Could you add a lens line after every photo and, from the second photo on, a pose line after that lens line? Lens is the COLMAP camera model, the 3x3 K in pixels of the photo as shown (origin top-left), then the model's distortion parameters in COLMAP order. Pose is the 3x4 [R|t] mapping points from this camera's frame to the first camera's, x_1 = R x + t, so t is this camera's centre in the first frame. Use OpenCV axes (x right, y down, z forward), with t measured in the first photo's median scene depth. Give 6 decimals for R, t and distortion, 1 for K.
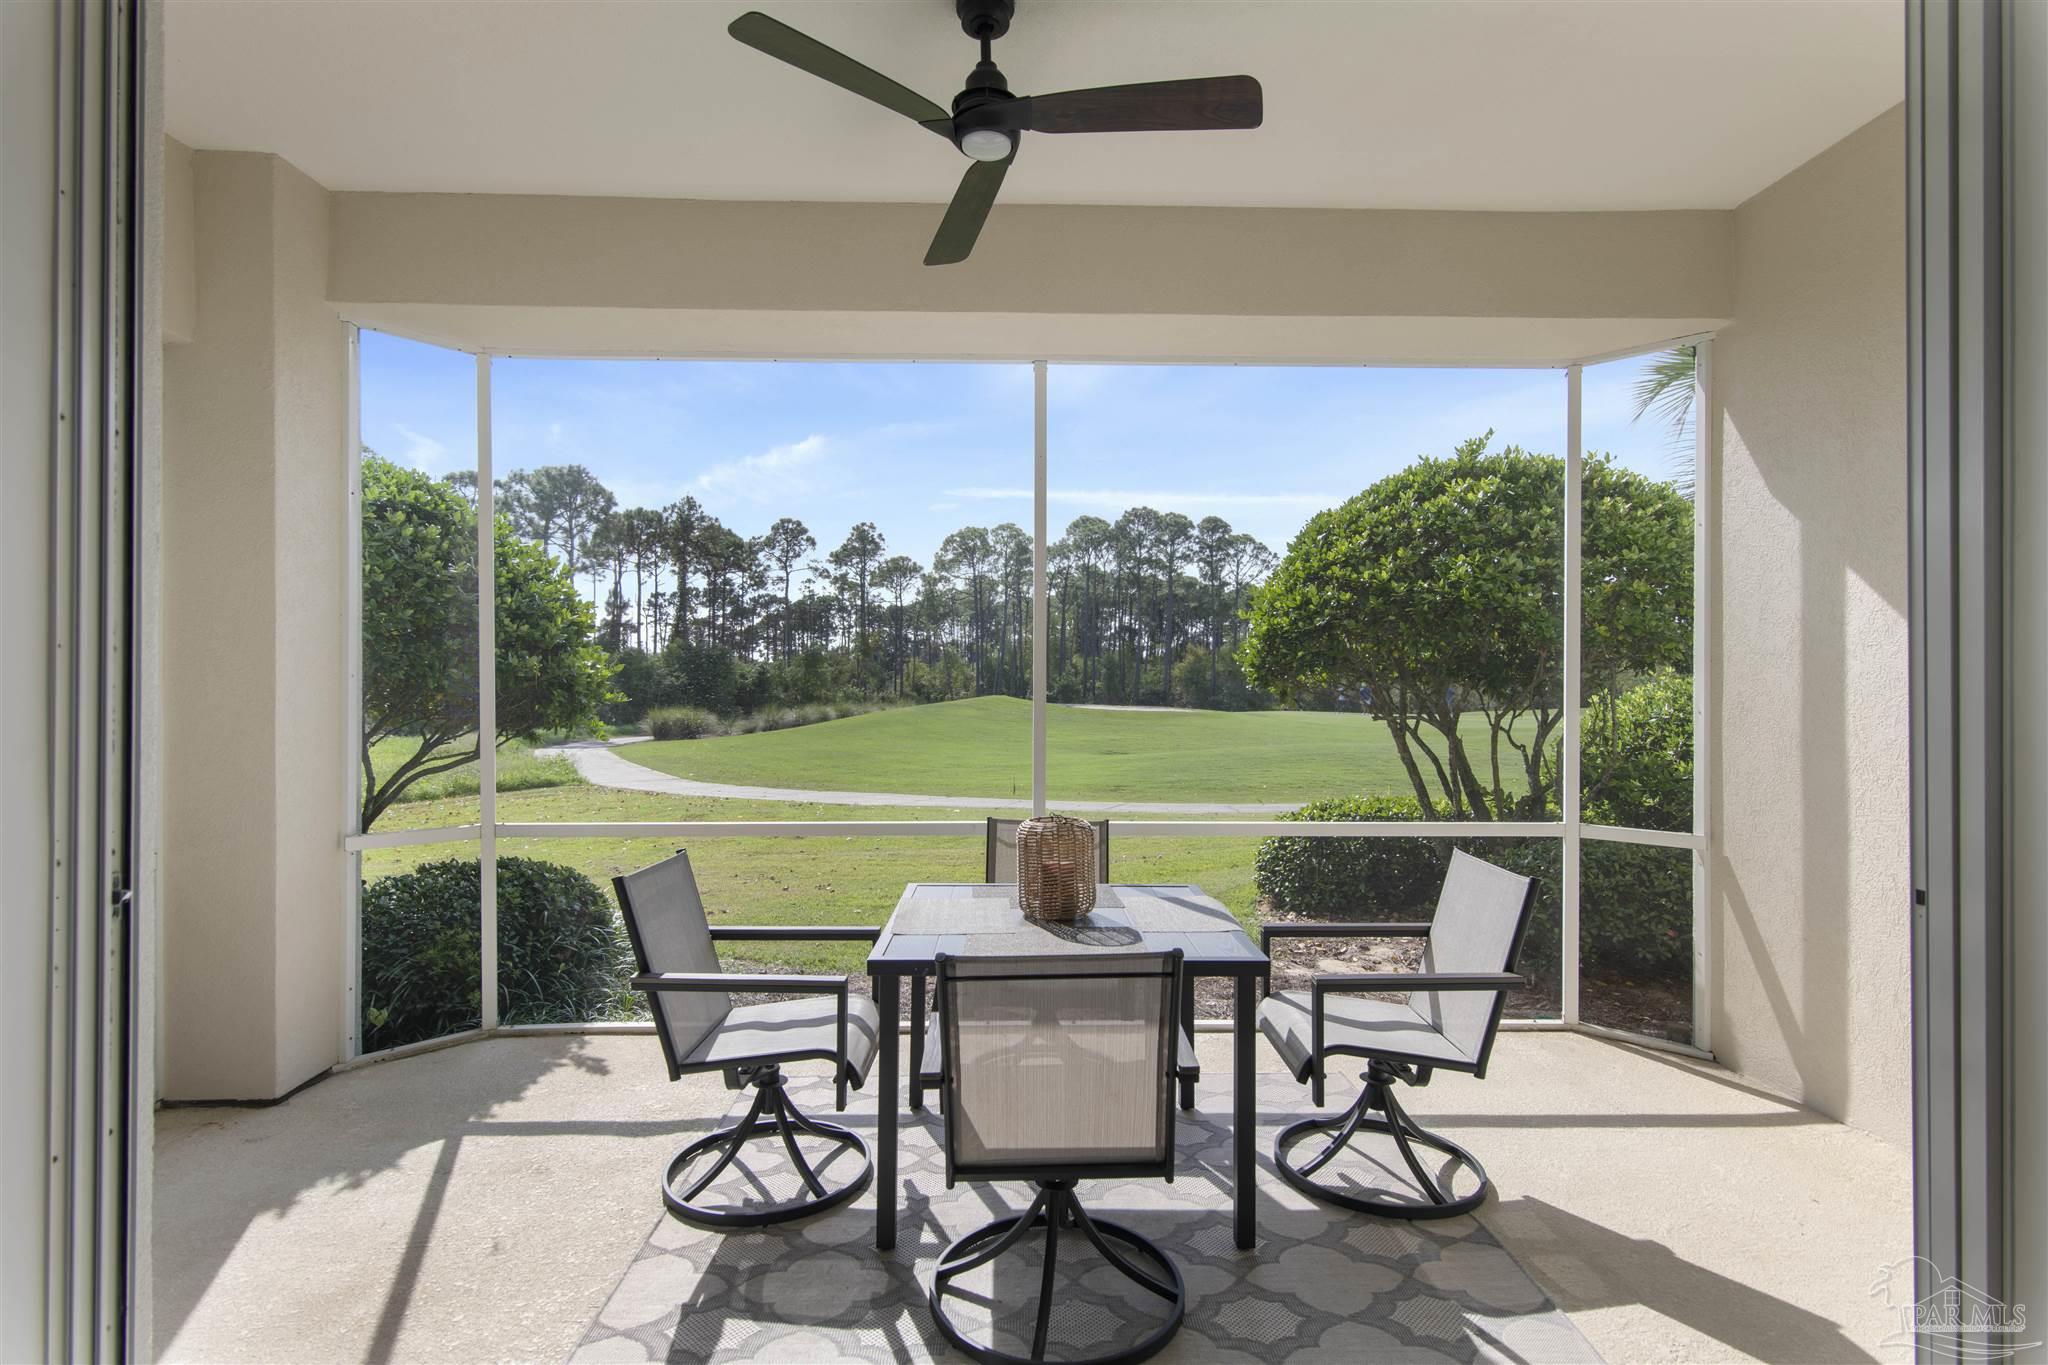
lens RADIAL K [[1000.3, 0, 1011.8], [0, 1000.3, 683.5], [0, 0, 1]] dist [0.002316, -0.000537]
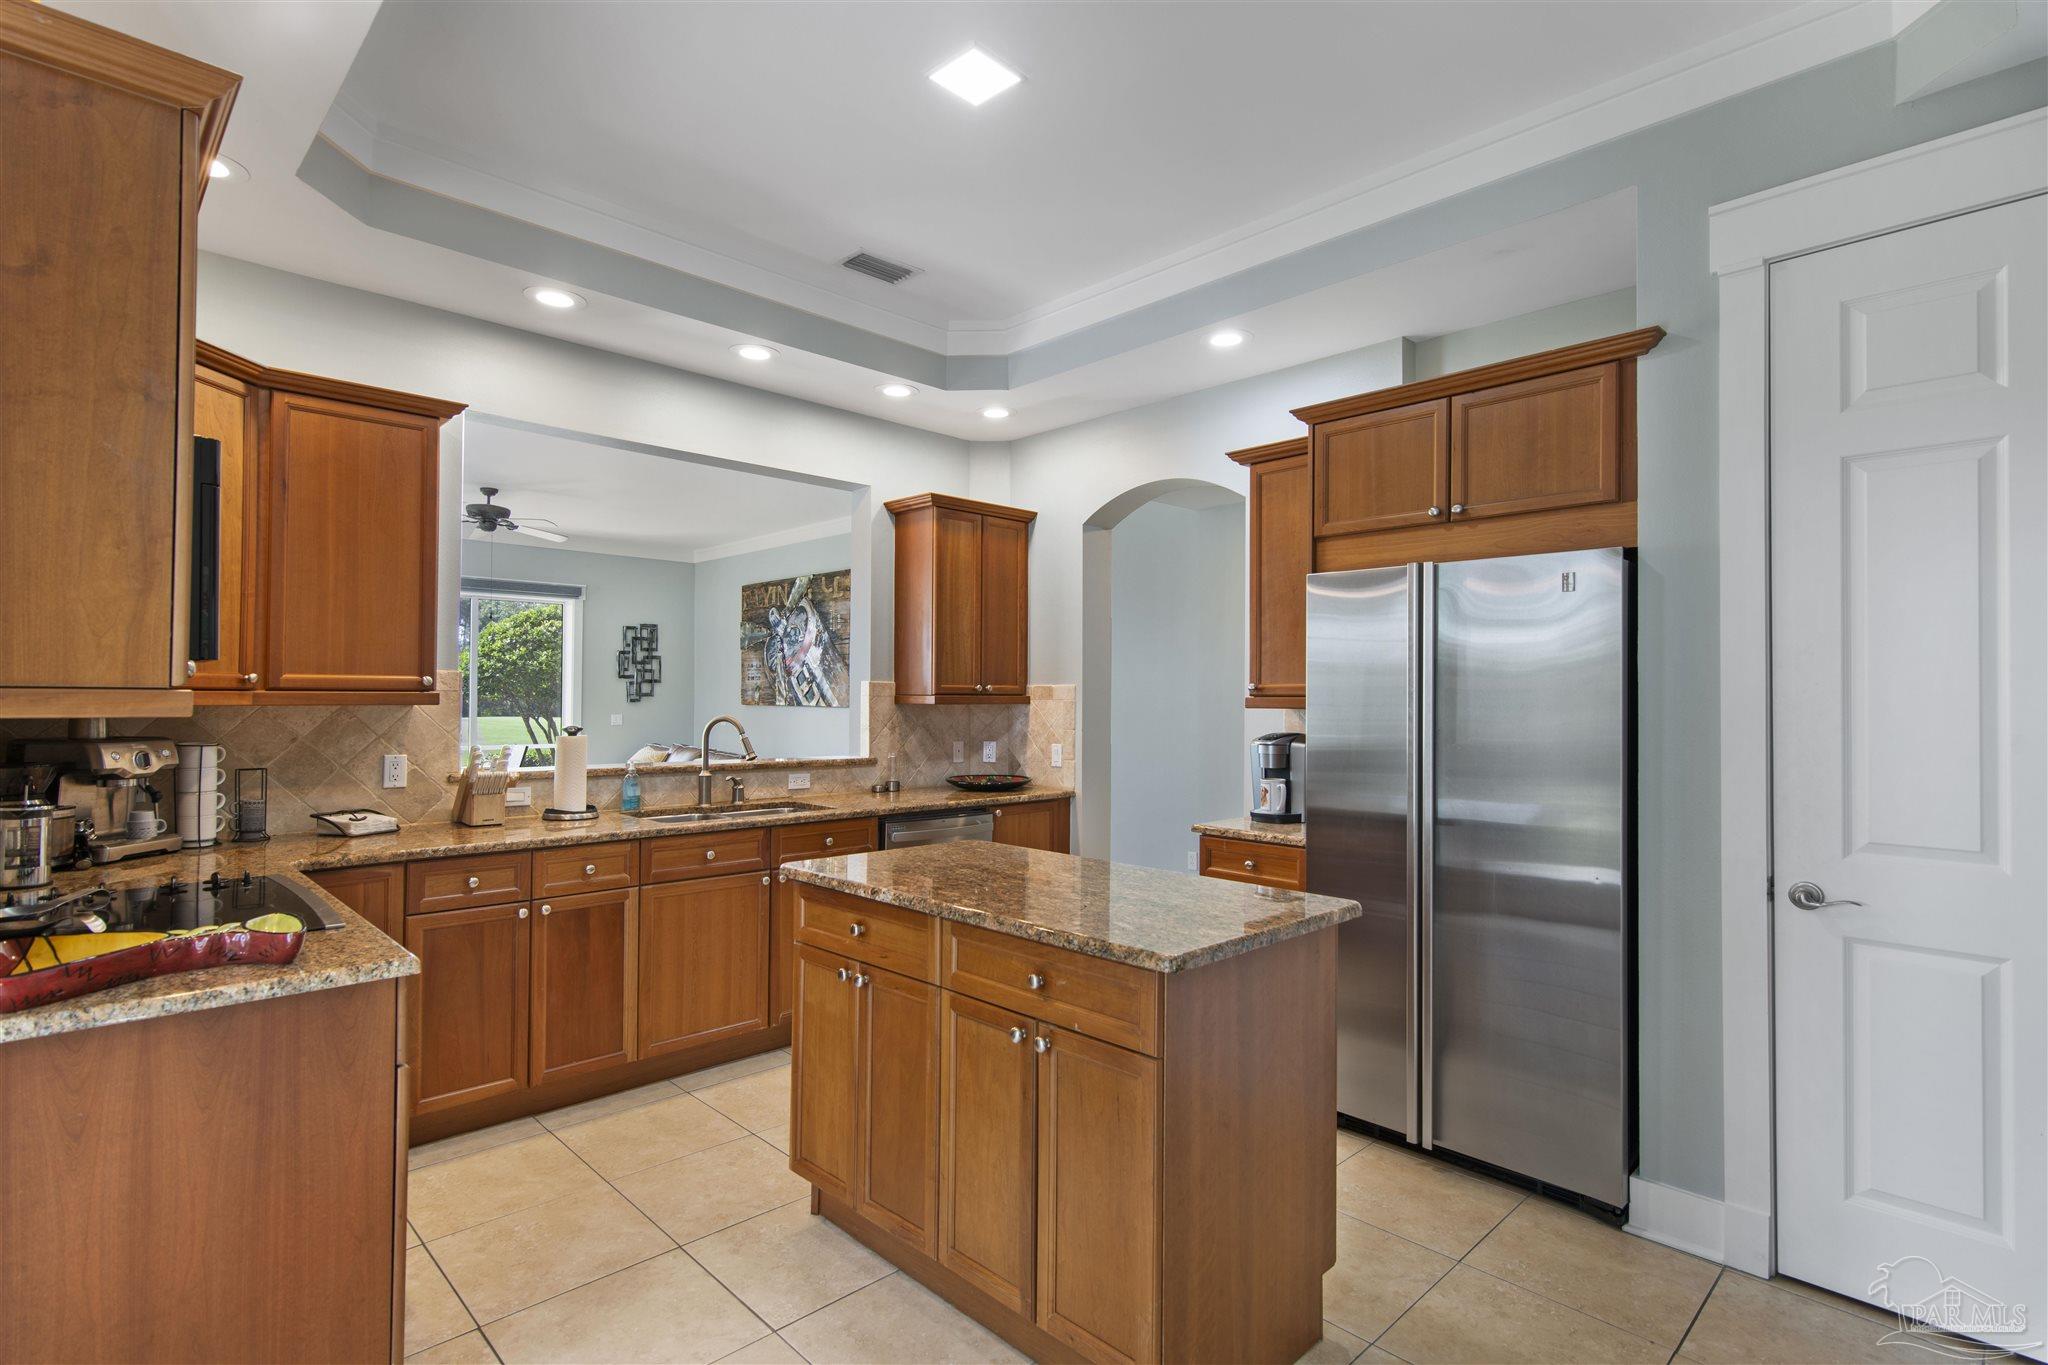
lens RADIAL K [[1000.3, 0, 1038.7], [0, 1000.3, 680.0], [0, 0, 1]] dist [0.002316, -0.000537]
pose [[0.725828, 0.010527, 0.687796, -0.024617], [-0.004540, 0.999934, -0.010513, -0.001711], [-0.687861, 0.004509, 0.725828, -0.105419]]
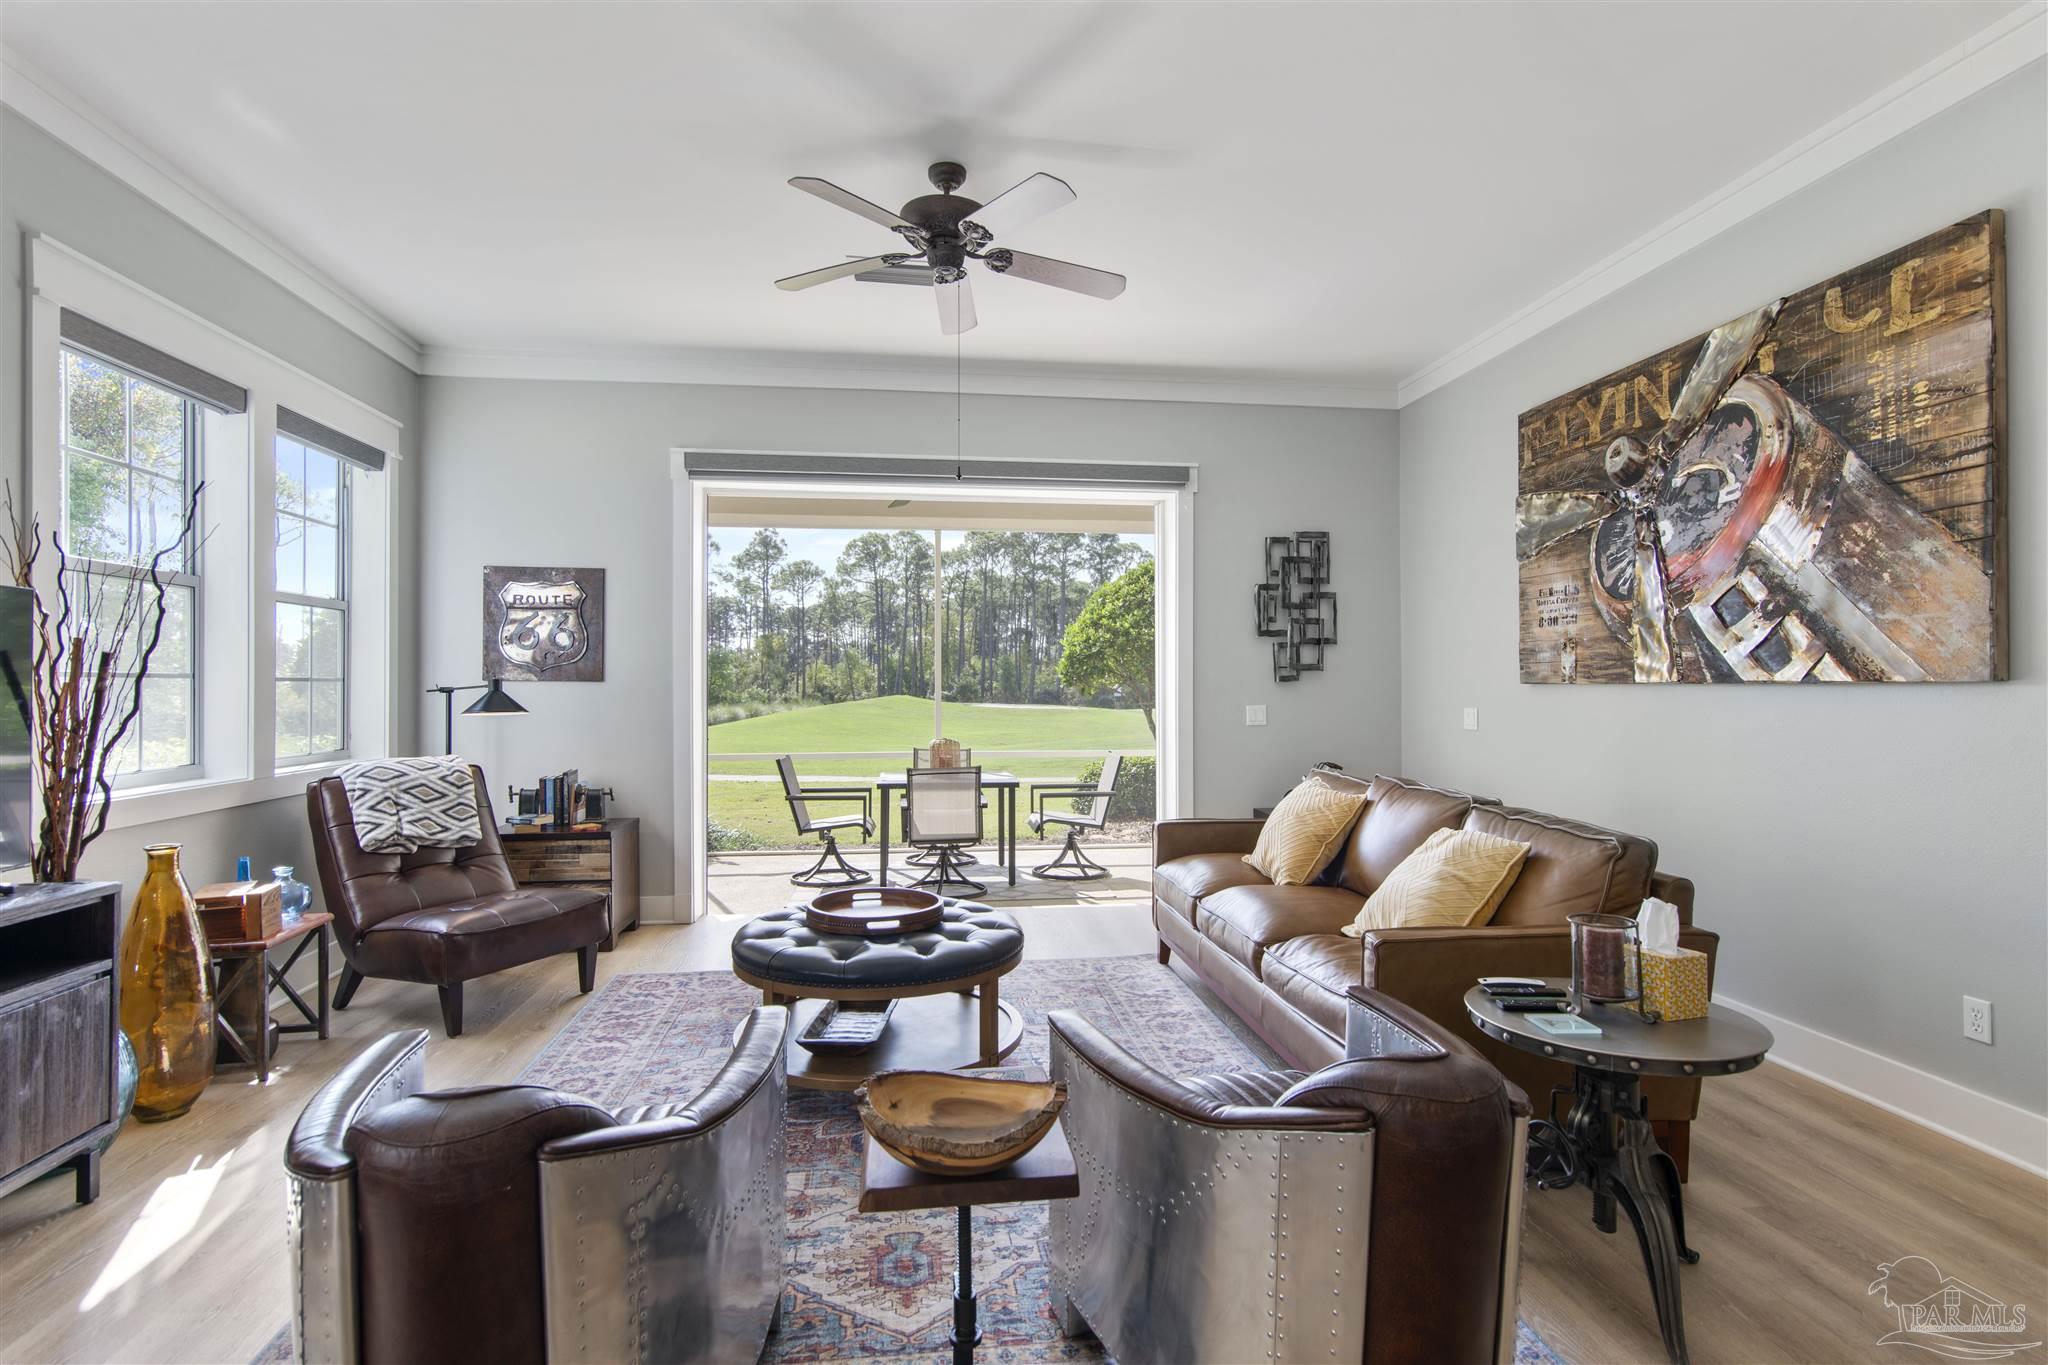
lens RADIAL K [[1000.3, 0, 1016.2], [0, 1000.3, 682.4], [0, 0, 1]] dist [0.002316, -0.000537]
pose [[0.994549, -0.003866, 0.104200, -0.001222], [0.004015, 0.999991, -0.001220, -0.000089], [-0.104194, 0.001632, 0.994556, -0.046819]]
